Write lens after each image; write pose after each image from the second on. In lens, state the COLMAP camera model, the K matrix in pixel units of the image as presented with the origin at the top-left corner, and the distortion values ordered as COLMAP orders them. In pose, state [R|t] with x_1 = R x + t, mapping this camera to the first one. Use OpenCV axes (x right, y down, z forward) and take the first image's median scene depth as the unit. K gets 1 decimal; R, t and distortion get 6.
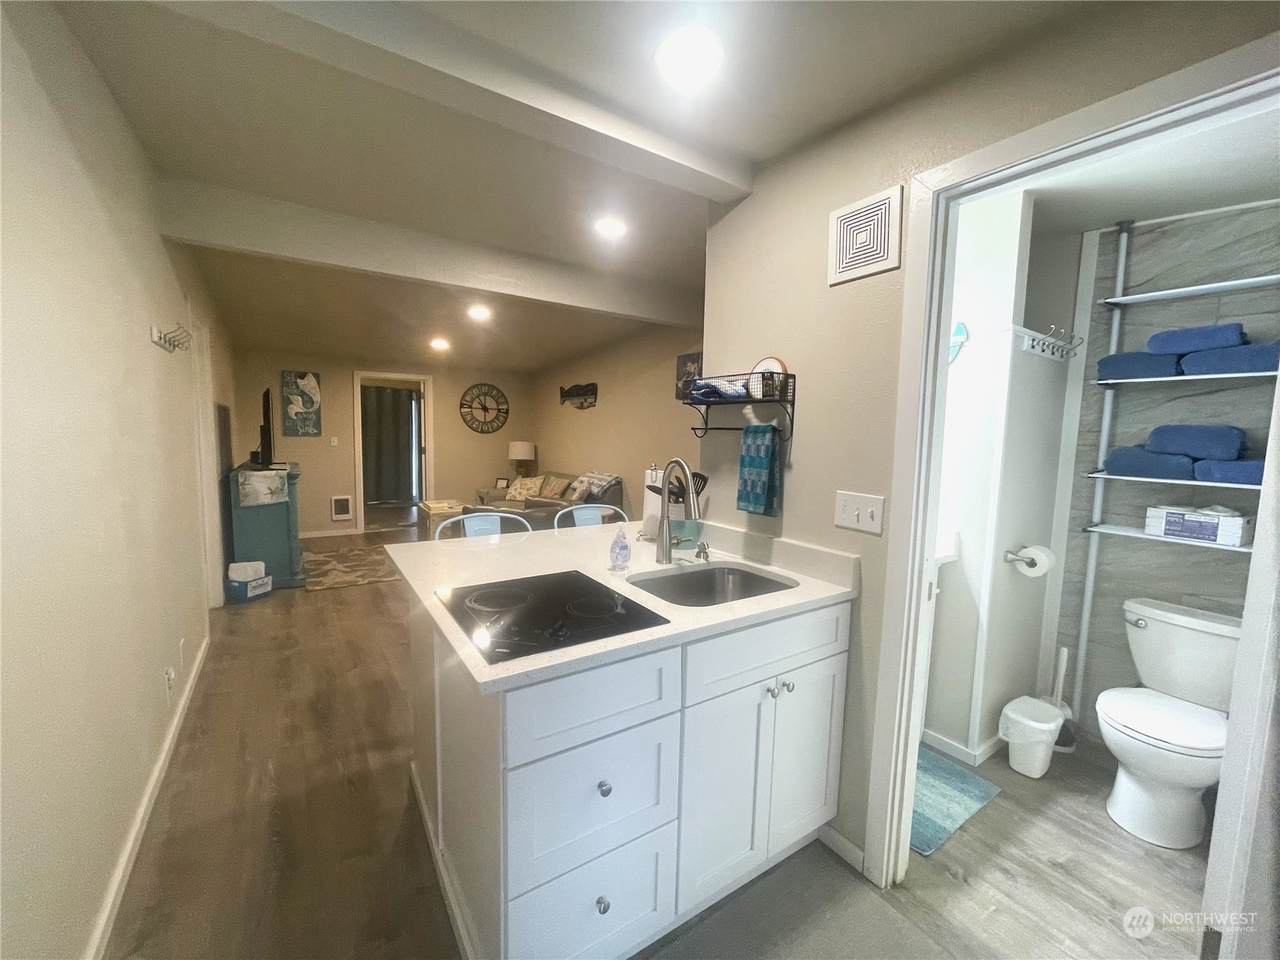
lens RADIAL K [[516.7, 0, 637.3], [0, 516.7, 480.5], [0, 0, 1]] dist [0.001088, -0.000584]
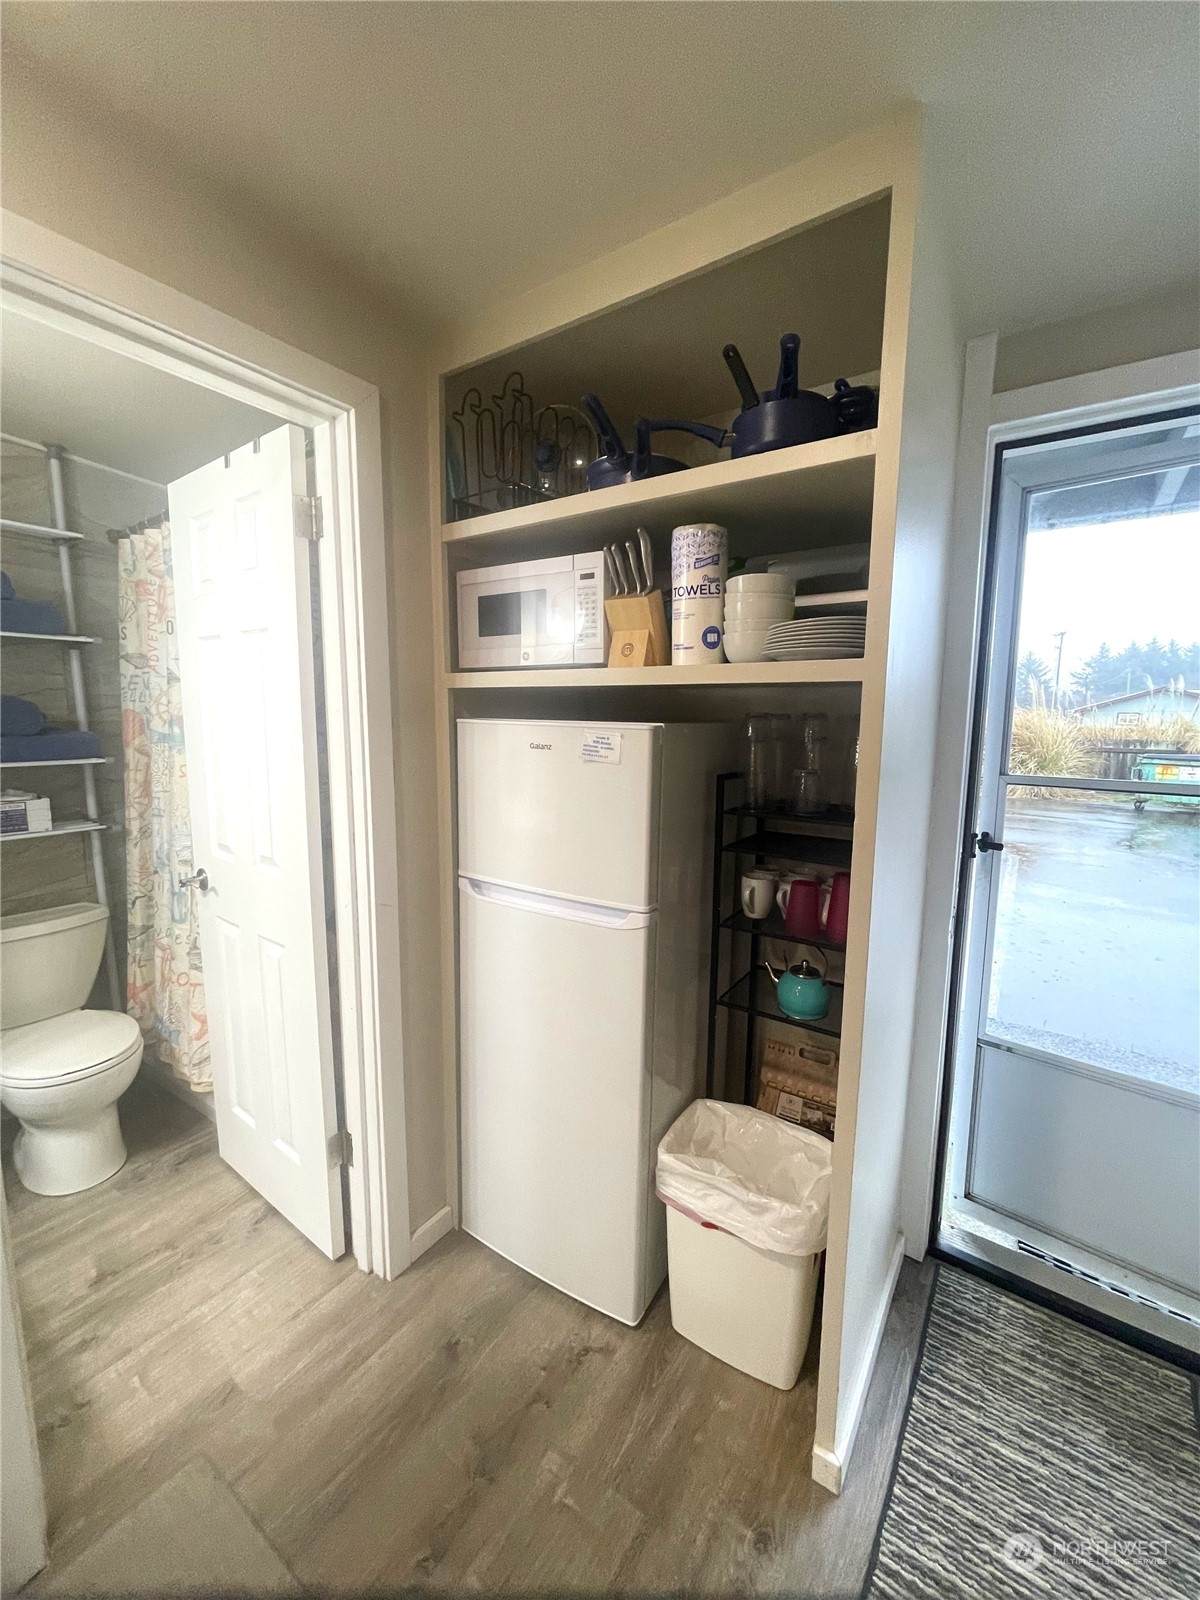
lens RADIAL K [[645.8, 0, 596.0], [0, 645.8, 799.1], [0, 0, 1]] dist [0.001088, -0.000584]
pose [[-0.355338, -0.149188, 0.922755, -0.228991], [0.076617, 0.979211, 0.187819, -0.073482], [-0.931592, 0.137438, -0.336521, 0.571807]]
